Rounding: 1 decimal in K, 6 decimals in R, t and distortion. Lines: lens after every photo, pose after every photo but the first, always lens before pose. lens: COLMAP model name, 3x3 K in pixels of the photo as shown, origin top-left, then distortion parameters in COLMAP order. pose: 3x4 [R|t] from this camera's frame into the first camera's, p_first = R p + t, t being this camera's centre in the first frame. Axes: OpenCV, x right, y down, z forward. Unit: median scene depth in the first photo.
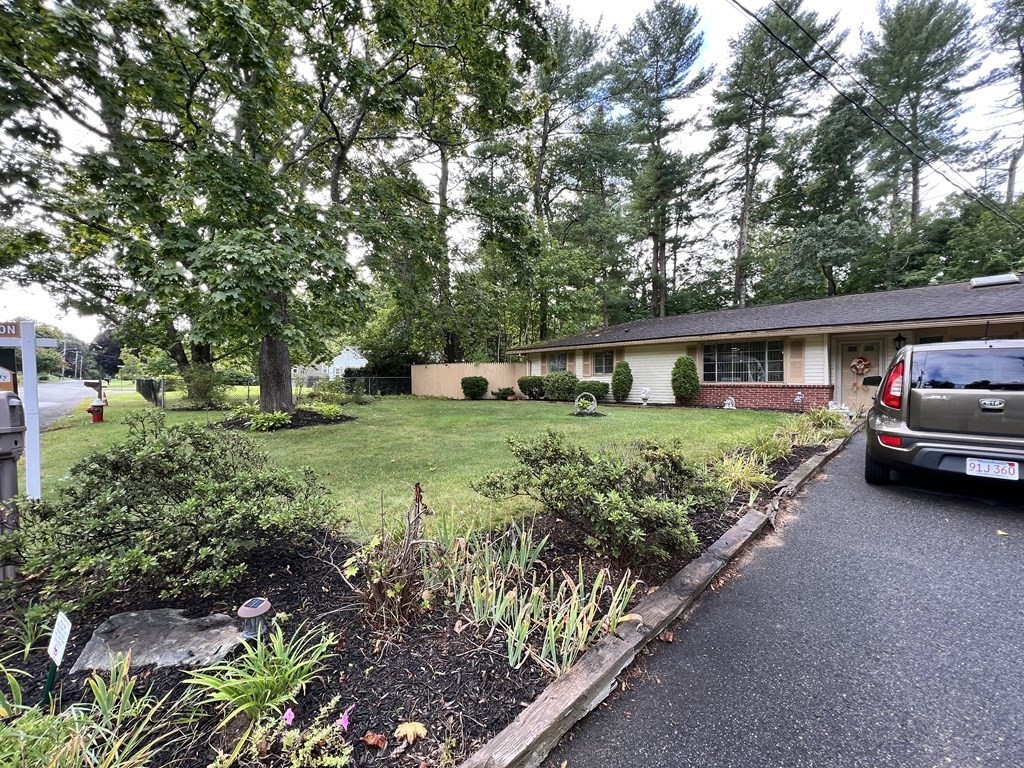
lens RADIAL K [[410.7, 0, 509.2], [0, 410.7, 380.4], [0, 0, 1]] dist [-0.002073, 0.000078]
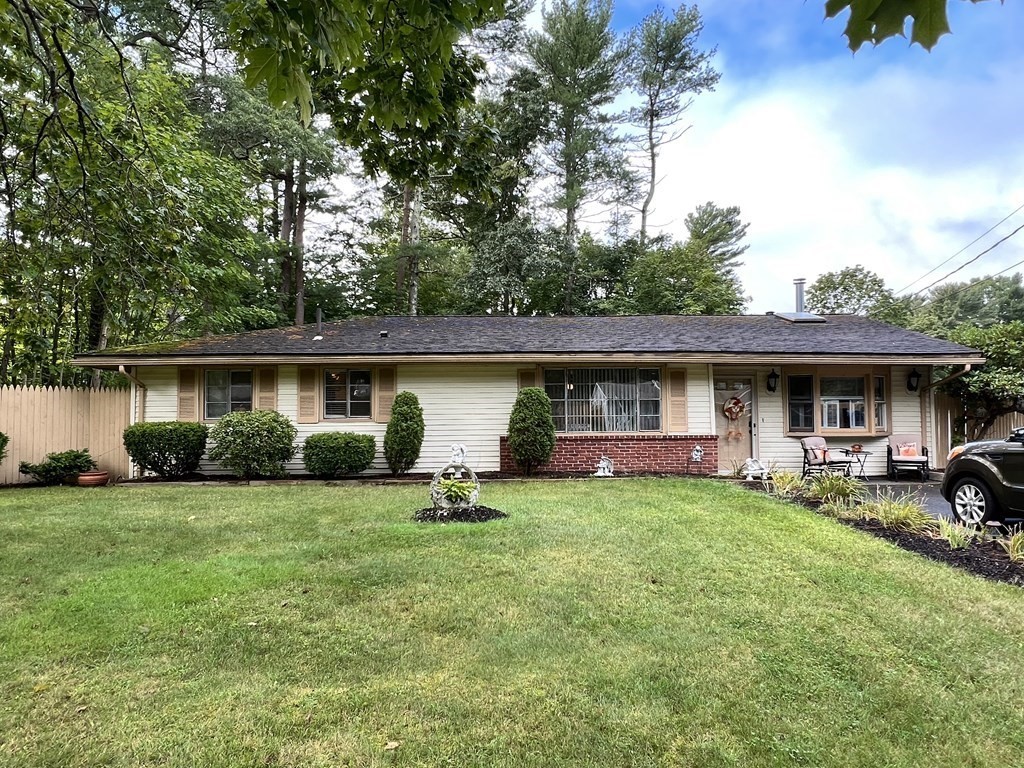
lens RADIAL K [[628.9, 0, 512.6], [0, 628.9, 391.7], [0, 0, 1]] dist [-0.002518, 0.000967]
pose [[0.682524, 0.028322, 0.730314, -0.182329], [0.006488, 0.998975, -0.044804, -0.011420], [-0.730834, 0.035318, 0.681641, 0.340993]]
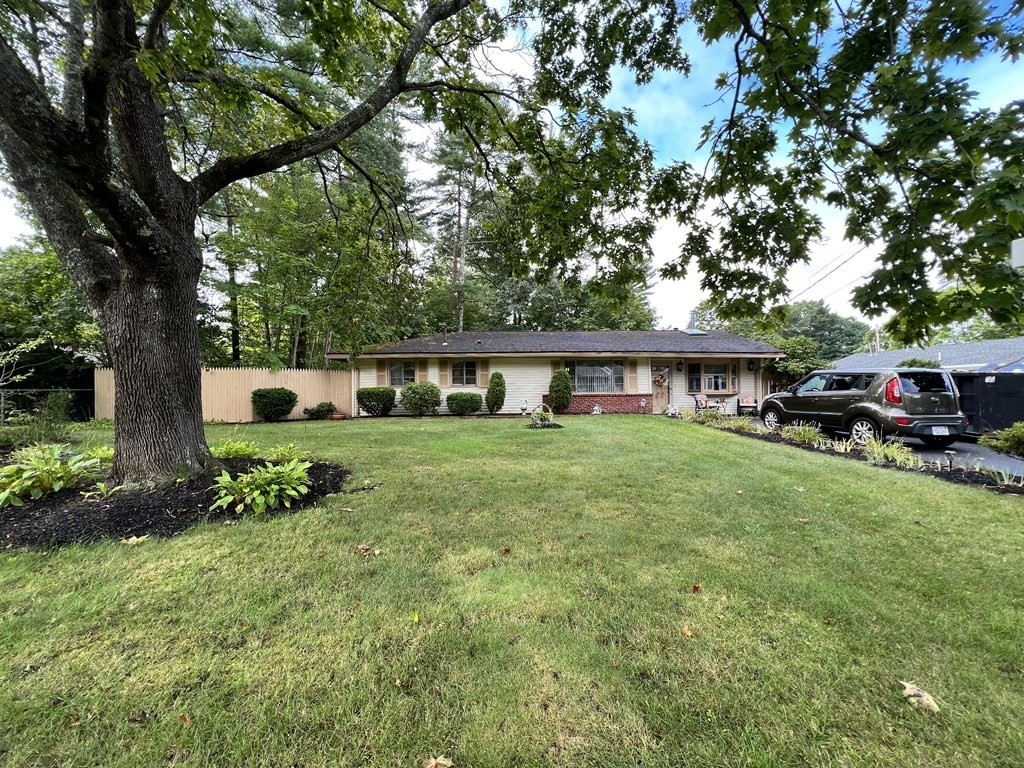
lens RADIAL K [[410.7, 0, 512.0], [0, 410.7, 381.5], [0, 0, 1]] dist [-0.002073, 0.000078]
pose [[0.662841, 0.011507, 0.748672, -0.405464], [0.008740, 0.999695, -0.023104, -0.000905], [-0.748709, 0.021858, 0.662538, 0.283377]]
